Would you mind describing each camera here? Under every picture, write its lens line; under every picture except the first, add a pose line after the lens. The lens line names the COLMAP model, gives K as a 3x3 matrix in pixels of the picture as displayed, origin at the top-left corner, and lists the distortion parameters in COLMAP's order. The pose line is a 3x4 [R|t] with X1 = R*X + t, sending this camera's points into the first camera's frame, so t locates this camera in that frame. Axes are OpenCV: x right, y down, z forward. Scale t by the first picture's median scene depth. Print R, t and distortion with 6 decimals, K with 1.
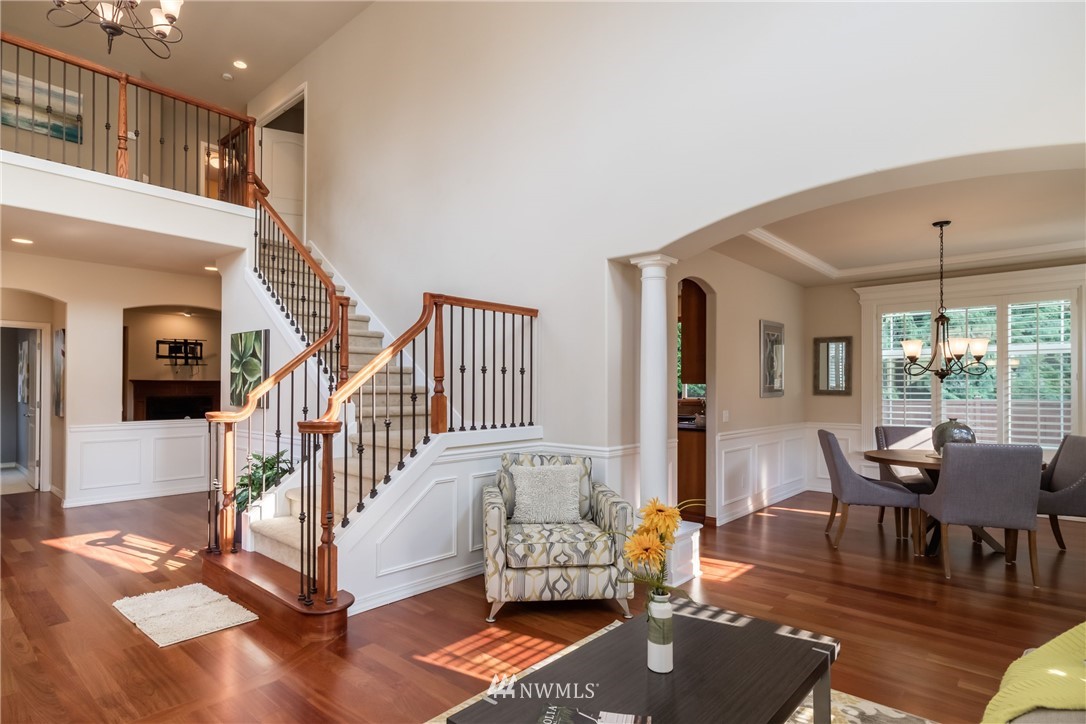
lens RADIAL K [[580.3, 0, 519.2], [0, 580.3, 384.3], [0, 0, 1]] dist [0.001142, -0.000722]
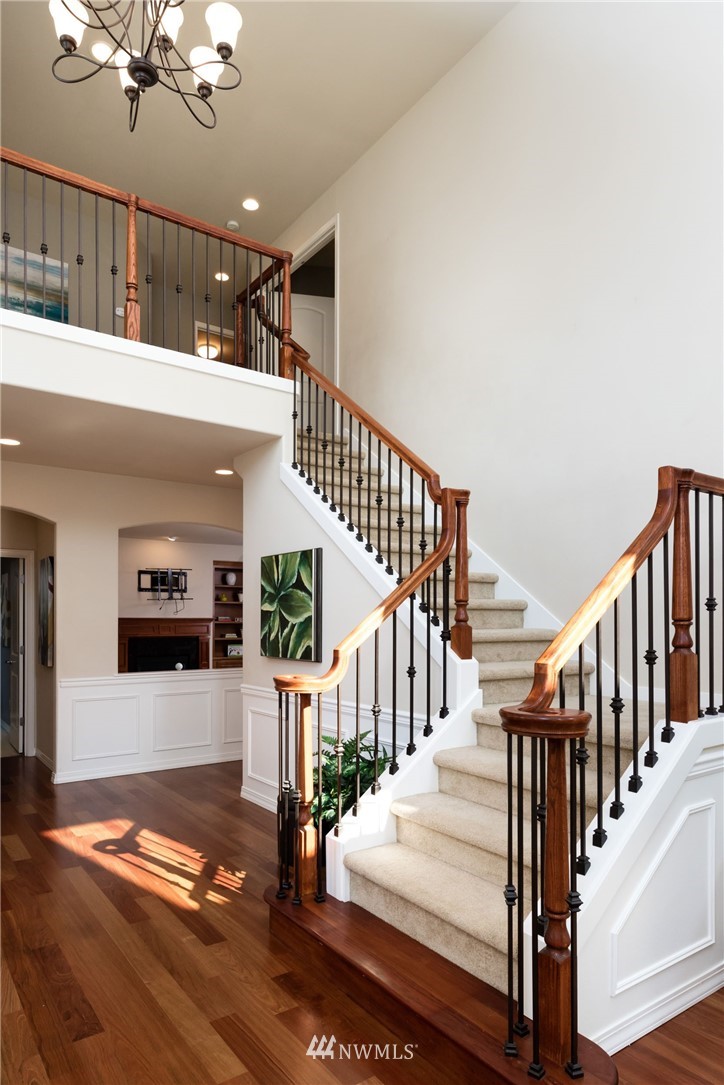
lens RADIAL K [[672.7, 0, 360.8], [0, 672.7, 620.5], [0, 0, 1]] dist [-0.000770, 0.002262]
pose [[0.979119, -0.003349, -0.203263, -0.208841], [0.004336, 0.999981, 0.004412, -0.011039], [0.203244, -0.005201, 0.979114, 0.210079]]
